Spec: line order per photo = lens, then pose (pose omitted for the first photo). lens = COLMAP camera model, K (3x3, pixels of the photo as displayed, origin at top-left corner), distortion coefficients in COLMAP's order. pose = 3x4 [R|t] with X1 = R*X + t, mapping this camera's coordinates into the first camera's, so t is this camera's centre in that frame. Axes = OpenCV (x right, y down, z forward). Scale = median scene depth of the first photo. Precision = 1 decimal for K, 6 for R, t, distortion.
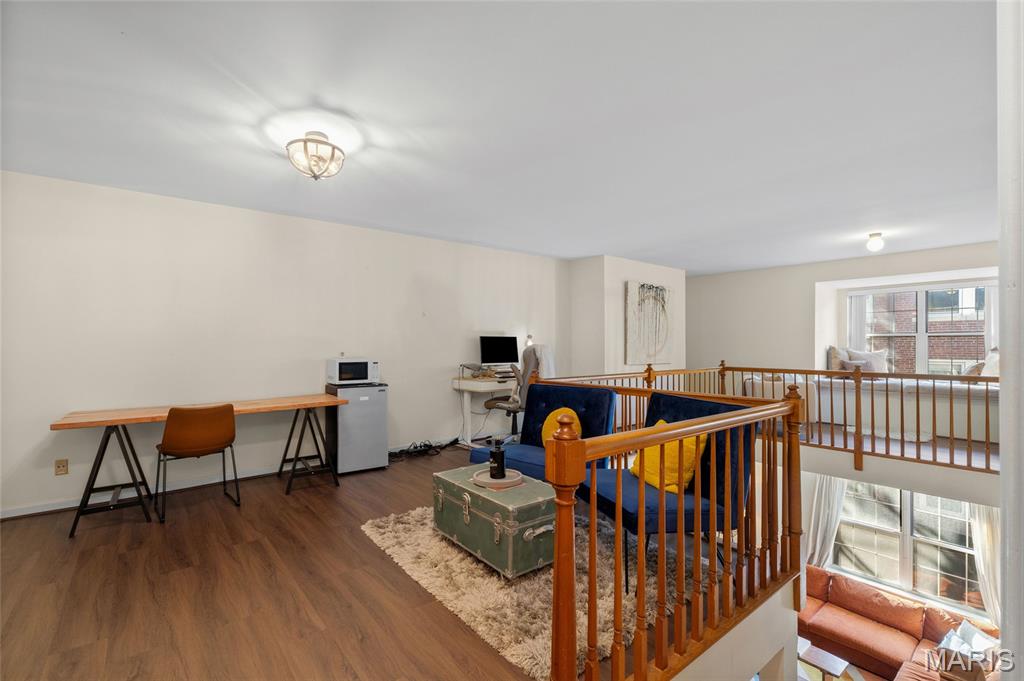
lens RADIAL K [[453.5, 0, 516.0], [0, 453.5, 344.6], [0, 0, 1]] dist [-0.002755, -0.000038]
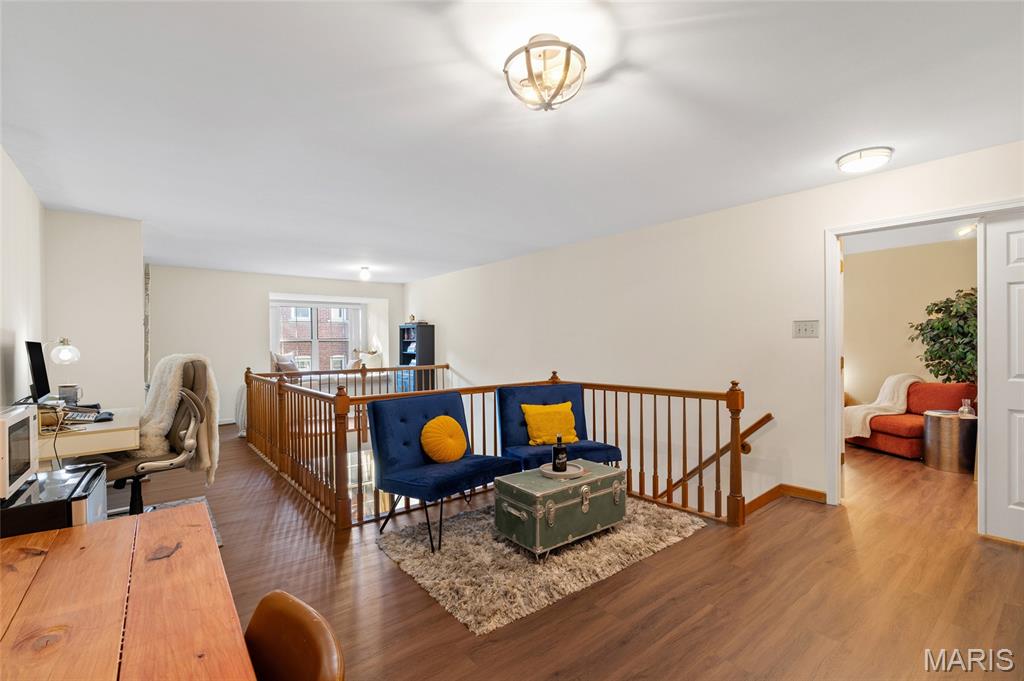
lens RADIAL K [[453.5, 0, 507.5], [0, 453.5, 345.3], [0, 0, 1]] dist [-0.002755, -0.000038]
pose [[0.017890, -0.005676, 0.999824, -0.541245], [0.009310, 0.999941, 0.005511, -0.012520], [-0.999797, 0.009210, 0.017941, 0.512053]]
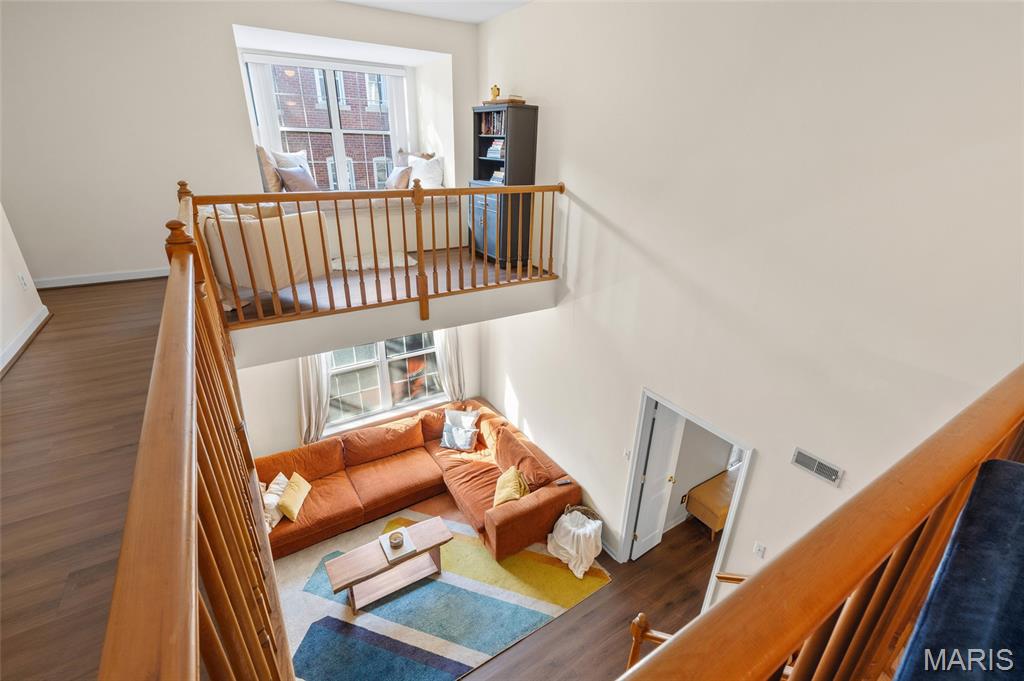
lens RADIAL K [[453.5, 0, 511.6], [0, 453.5, 344.2], [0, 0, 1]] dist [-0.002755, -0.000038]
pose [[0.121915, -0.392899, 0.911464, 0.030277], [-0.025871, 0.916745, 0.398635, -0.004646], [-0.992203, -0.072180, 0.101601, 0.712412]]
